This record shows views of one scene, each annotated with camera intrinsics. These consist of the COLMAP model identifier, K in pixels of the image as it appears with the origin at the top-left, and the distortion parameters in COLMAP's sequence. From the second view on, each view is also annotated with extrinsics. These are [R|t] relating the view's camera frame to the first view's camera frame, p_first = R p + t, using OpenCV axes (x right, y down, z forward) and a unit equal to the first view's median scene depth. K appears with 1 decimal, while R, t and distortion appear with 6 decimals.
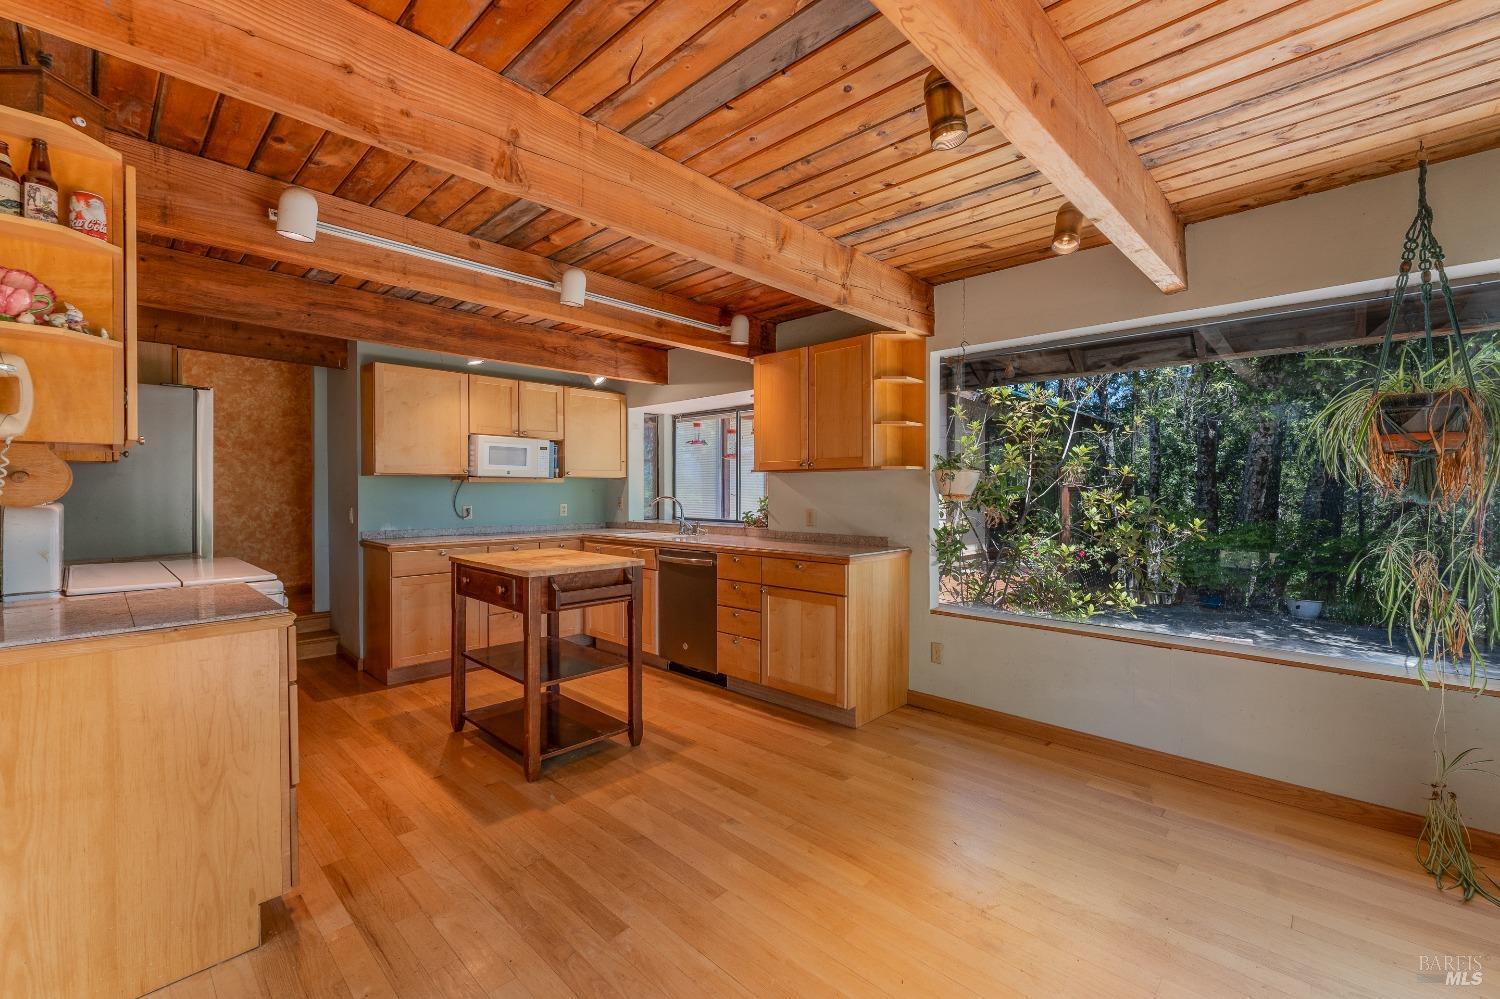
lens RADIAL K [[624.5, 0, 750.0], [0, 624.5, 499.5], [0, 0, 1]] dist [0.000679, -0.000136]
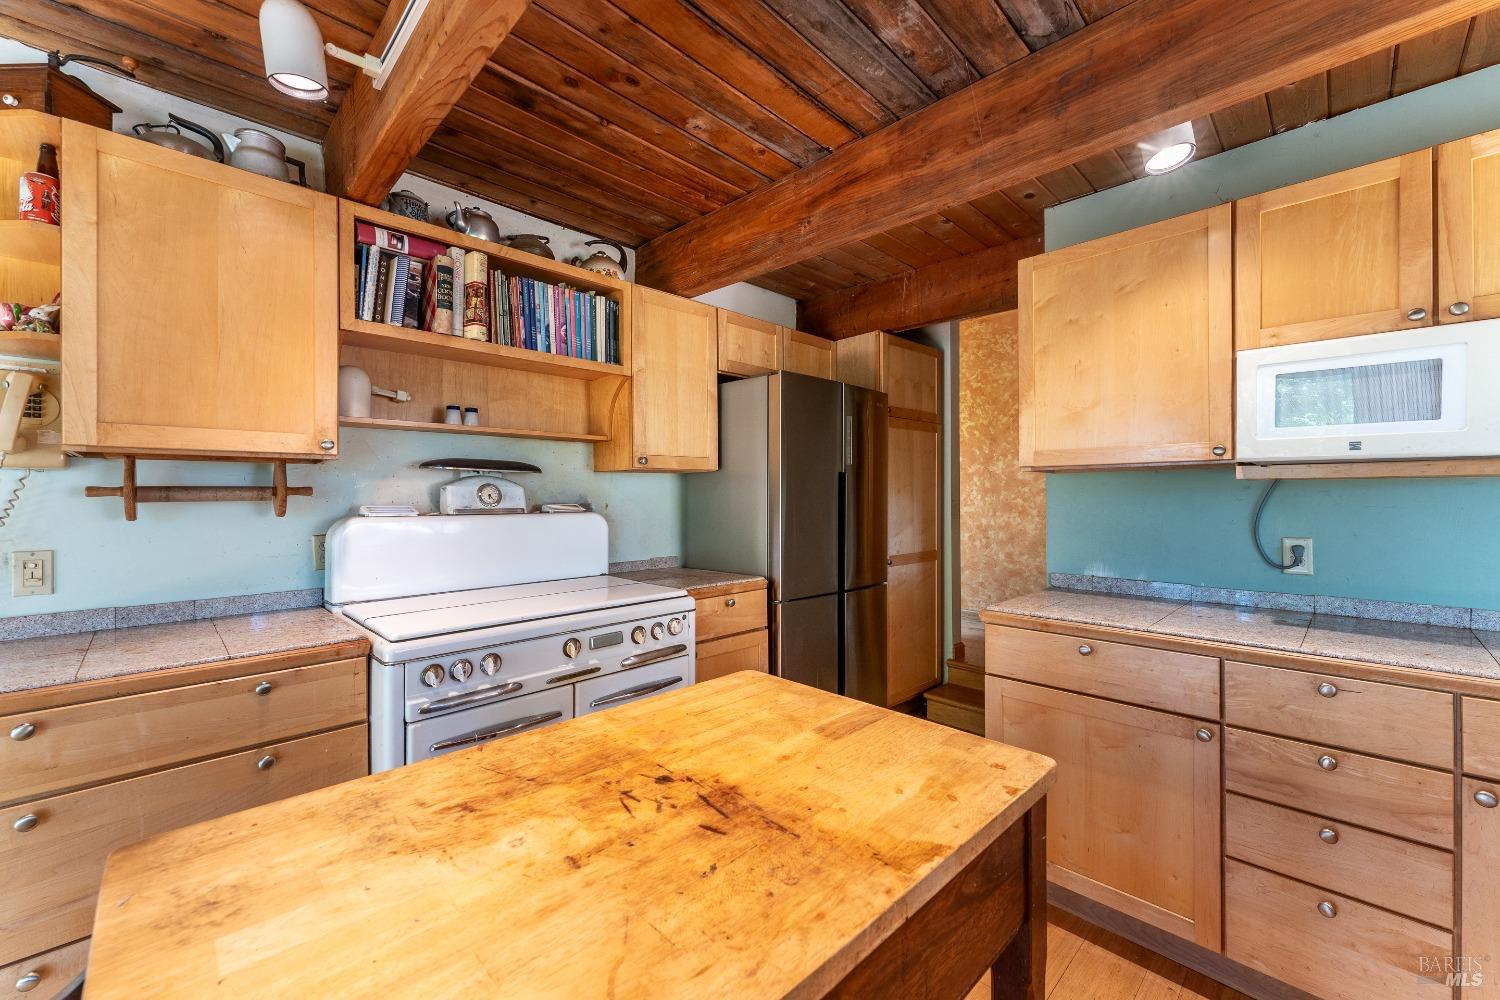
lens RADIAL K [[599.6, 0, 747.7], [0, 599.6, 495.6], [0, 0, 1]] dist [-0.000071, -0.000486]
pose [[-0.021269, -0.002777, -0.999770, -0.078426], [-0.012294, 0.999921, -0.002516, -0.013709], [0.999698, 0.012238, -0.021301, 0.757106]]
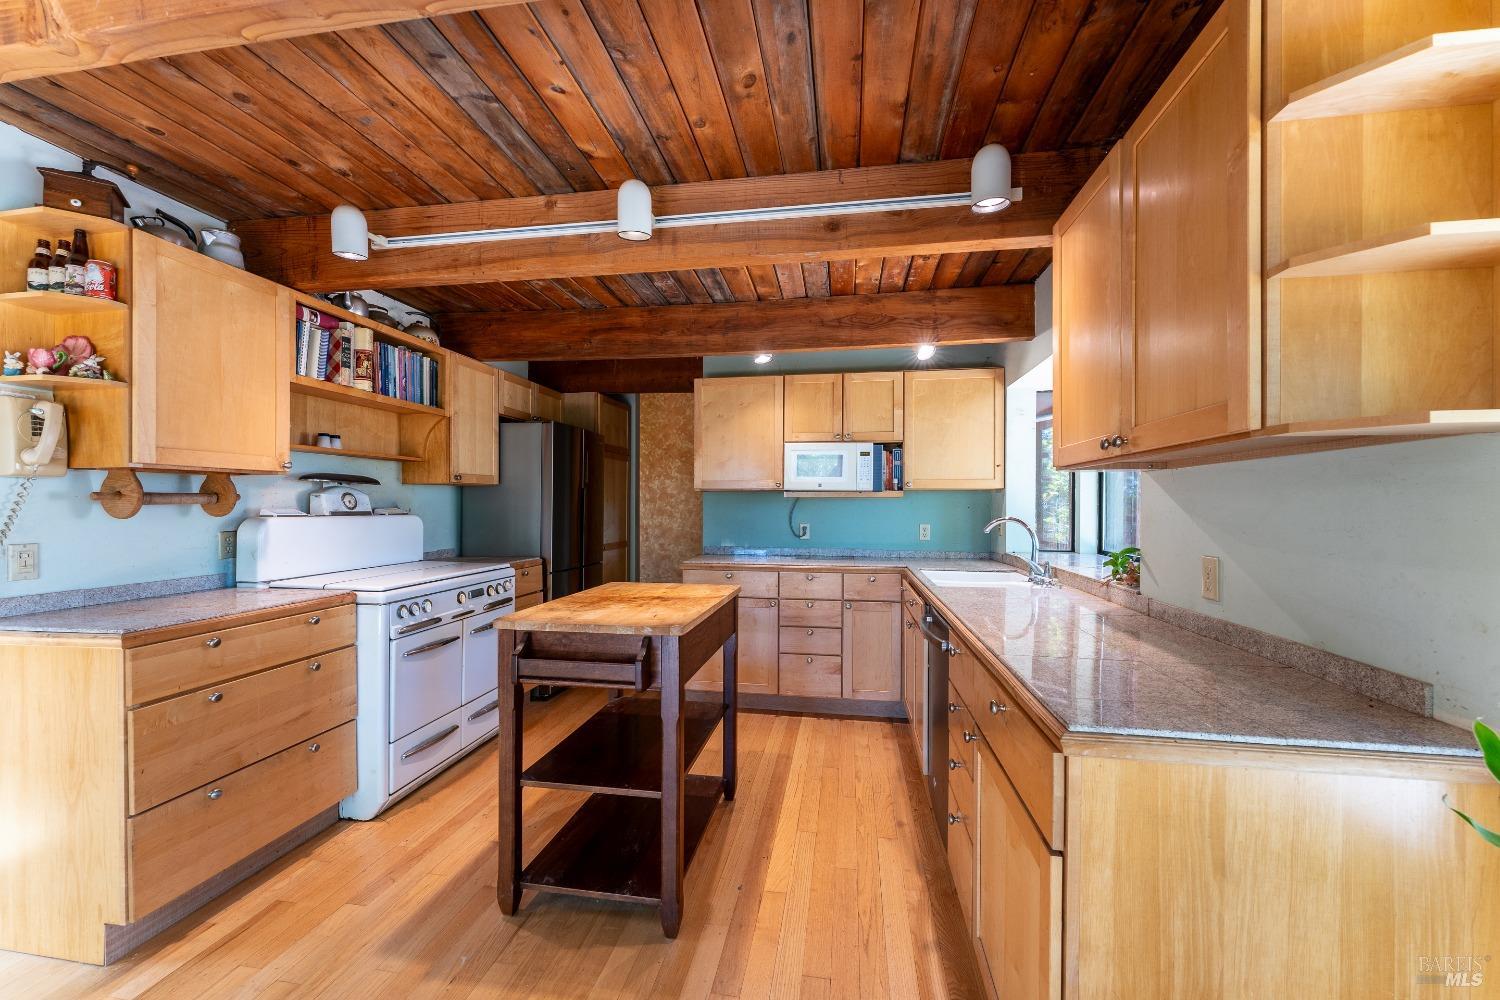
lens RADIAL K [[598.1, 0, 748.6], [0, 598.1, 504.4], [0, 0, 1]] dist [0.001174, -0.000481]
pose [[0.569679, 0.000137, -0.821867, 0.230439], [-0.015457, 0.999825, -0.010548, -0.008773], [0.821722, 0.018713, 0.569581, 0.513150]]
